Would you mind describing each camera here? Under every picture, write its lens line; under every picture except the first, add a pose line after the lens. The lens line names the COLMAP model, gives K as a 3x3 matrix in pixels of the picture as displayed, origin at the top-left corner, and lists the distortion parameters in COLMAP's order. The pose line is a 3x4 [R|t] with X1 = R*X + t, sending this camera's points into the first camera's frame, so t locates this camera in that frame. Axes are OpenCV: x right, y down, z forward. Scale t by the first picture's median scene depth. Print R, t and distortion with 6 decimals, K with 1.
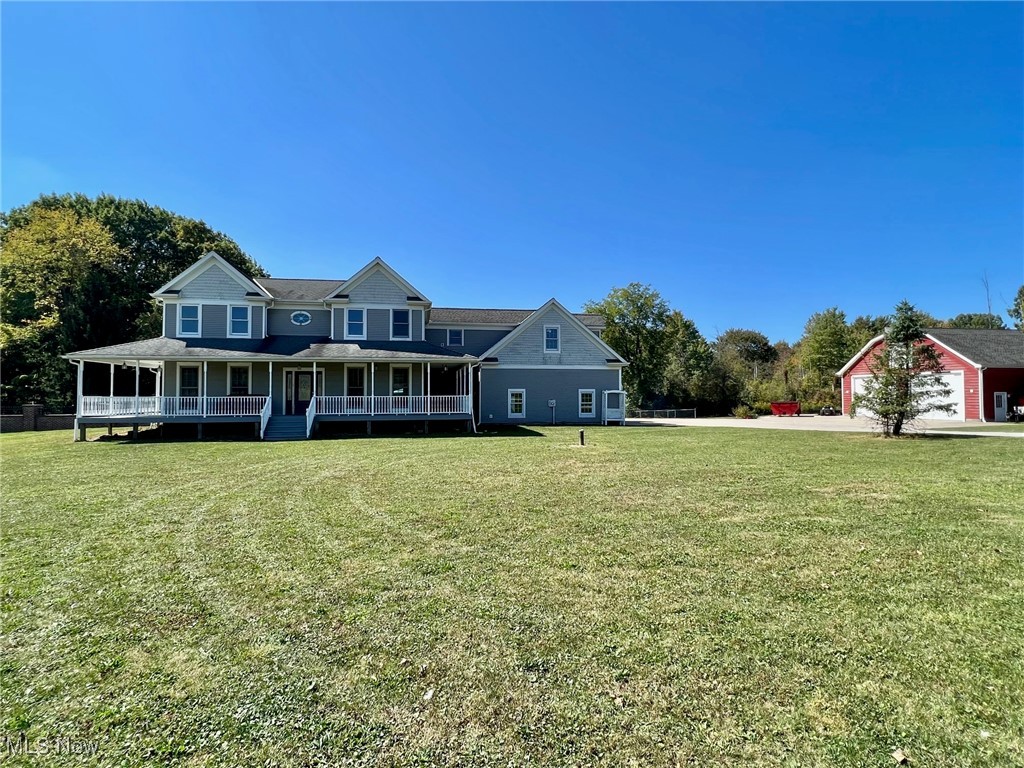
lens RADIAL K [[511.6, 0, 512.0], [0, 511.6, 384.0], [0, 0, 1]] dist [-0.000843, -0.000106]
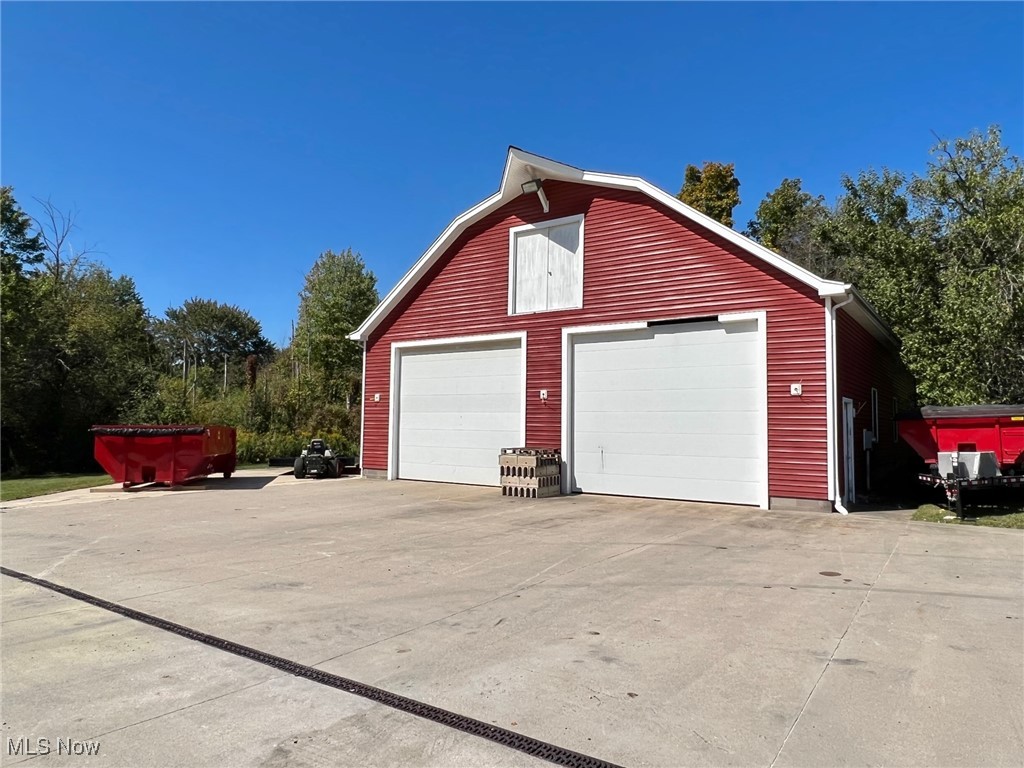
lens RADIAL K [[658.5, 0, 512.0], [0, 658.5, 384.0], [0, 0, 1]] dist [0.000866, 0.000135]
pose [[0.703165, 0.065278, 0.708024, 0.232621], [-0.035475, 0.997757, -0.056760, 0.014224], [-0.710141, 0.014795, 0.703904, 0.357535]]
